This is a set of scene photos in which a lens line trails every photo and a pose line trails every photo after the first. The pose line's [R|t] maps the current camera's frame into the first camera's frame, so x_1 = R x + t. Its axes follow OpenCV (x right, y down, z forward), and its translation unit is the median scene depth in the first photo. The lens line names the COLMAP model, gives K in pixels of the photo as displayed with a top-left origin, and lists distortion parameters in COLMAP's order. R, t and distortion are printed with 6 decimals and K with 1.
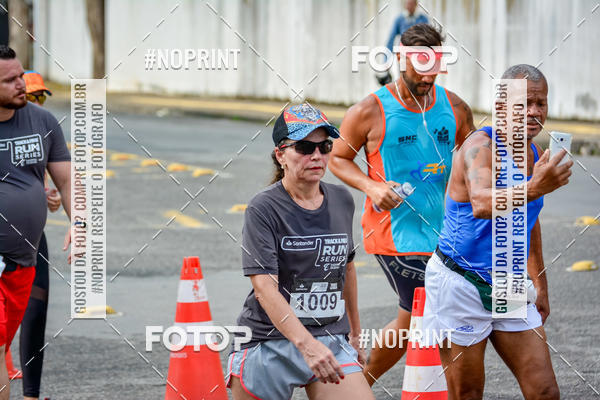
lens RADIAL K [[3308.9, 0, 300.0], [0, 3308.9, 200.0], [0, 0, 1]] dist [1.194345, 2.797407]
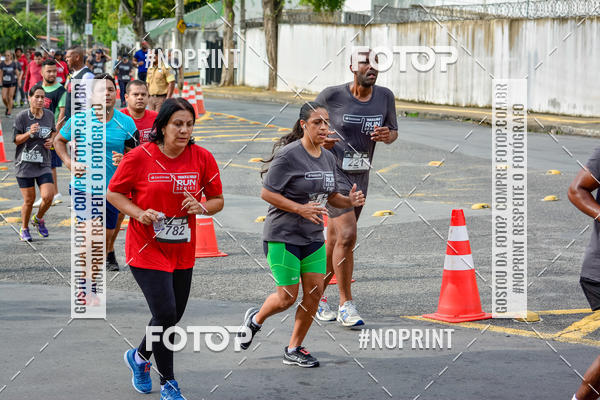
lens RADIAL K [[3938.0, 0, 300.0], [0, 3938.0, 200.0], [0, 0, 1]] dist [-0.219715, 10.023049]
pose [[0.999133, 0.017225, 0.037891, -0.121312], [-0.017108, 0.999848, -0.003397, 0.029659], [-0.037944, 0.002746, 0.999276, -1.023906]]
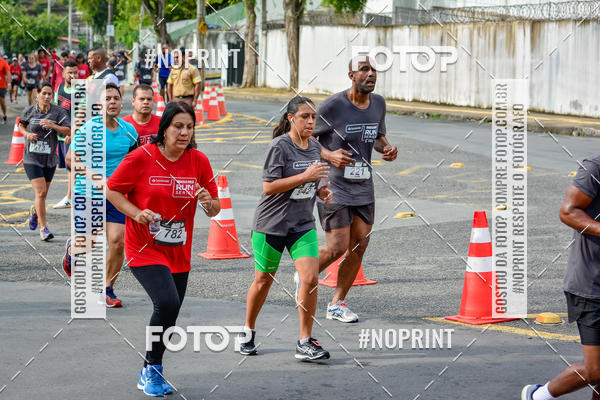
lens RADIAL K [[3829.3, 0, 300.0], [0, 3829.3, 200.0], [0, 0, 1]] dist [-0.037897, -3.010838]
pose [[0.999293, 0.018260, 0.032862, -0.120261], [-0.018145, 0.999828, -0.003775, 0.029610], [-0.032925, 0.003176, 0.999453, -0.968099]]
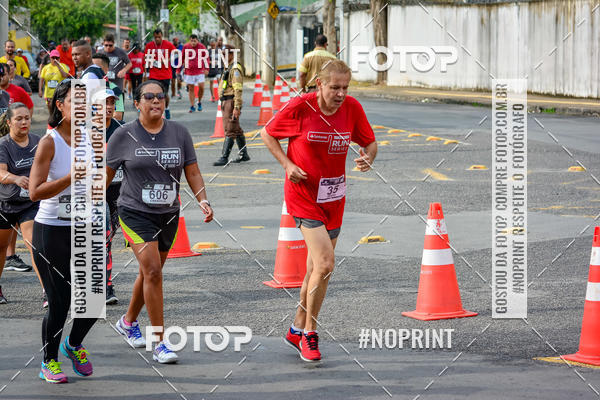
lens RADIAL K [[3950.9, 0, 298.4], [0, 3950.9, 174.2], [0, 0, 1]] dist [1.035998, 7.414646]
pose [[0.999990, 0.001469, -0.004208, -0.088841], [-0.001492, 0.999983, -0.005604, 0.015477], [0.004200, 0.005610, 0.999975, -0.723195]]
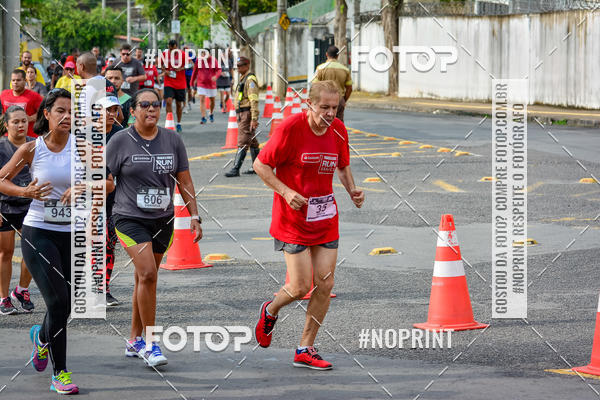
lens RADIAL K [[3957.5, 0, 299.7], [0, 3957.5, 161.6], [0, 0, 1]] dist [1.268927, -1.904271]
pose [[0.999974, 0.002060, -0.006914, -0.088475], [-0.002140, 0.999929, -0.011691, 0.015587], [0.006890, 0.011705, 0.999908, -0.725505]]
